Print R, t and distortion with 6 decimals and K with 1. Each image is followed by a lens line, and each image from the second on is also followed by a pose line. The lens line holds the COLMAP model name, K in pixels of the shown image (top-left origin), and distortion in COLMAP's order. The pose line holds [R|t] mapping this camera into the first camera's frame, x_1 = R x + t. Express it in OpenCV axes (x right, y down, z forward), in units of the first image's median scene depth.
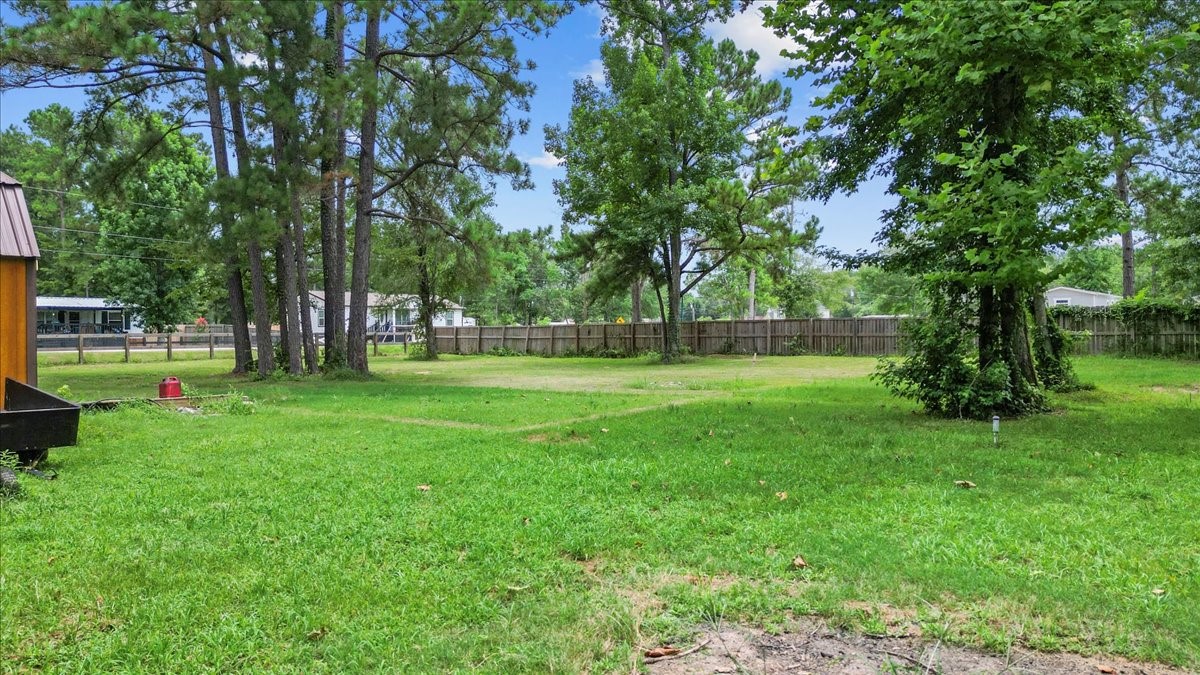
lens RADIAL K [[876.6, 0, 600.0], [0, 876.6, 337.5], [0, 0, 1]] dist [0.079746, -0.089126]
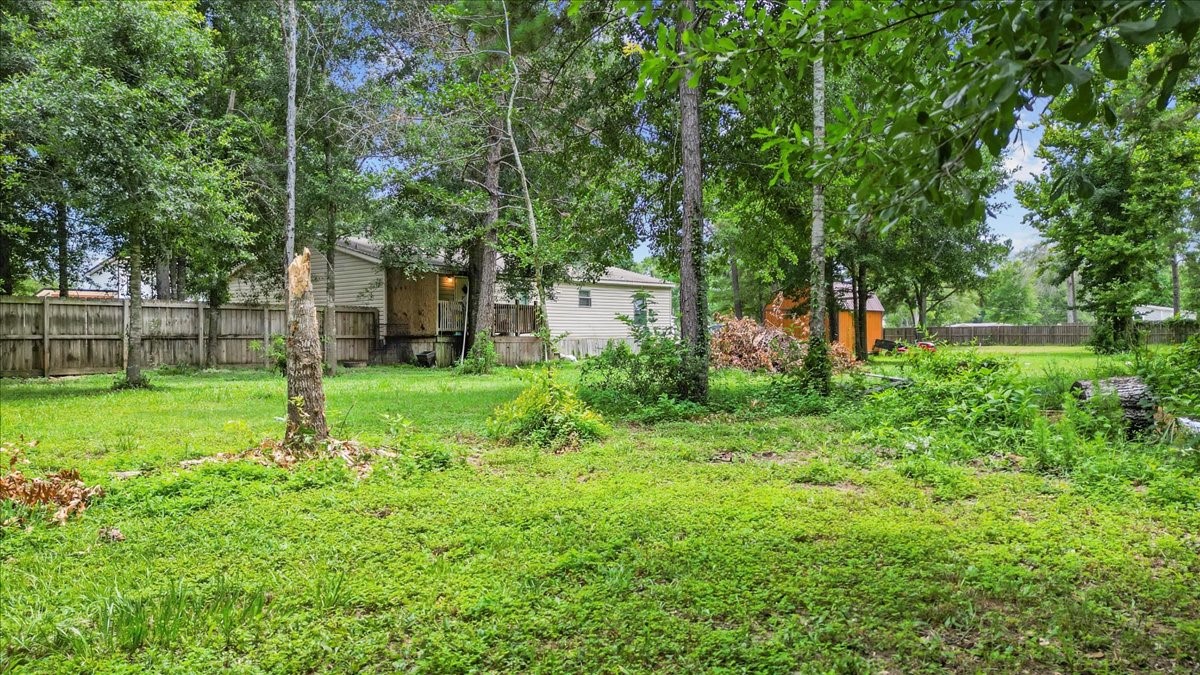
lens RADIAL K [[876.0, 0, 596.6], [0, 876.0, 334.9], [0, 0, 1]] dist [0.063798, -0.091044]
pose [[0.998079, 0.005227, -0.061738, -0.253119], [-0.005792, 0.999943, -0.008967, 0.009850], [0.061687, 0.009307, 0.998052, -0.471186]]
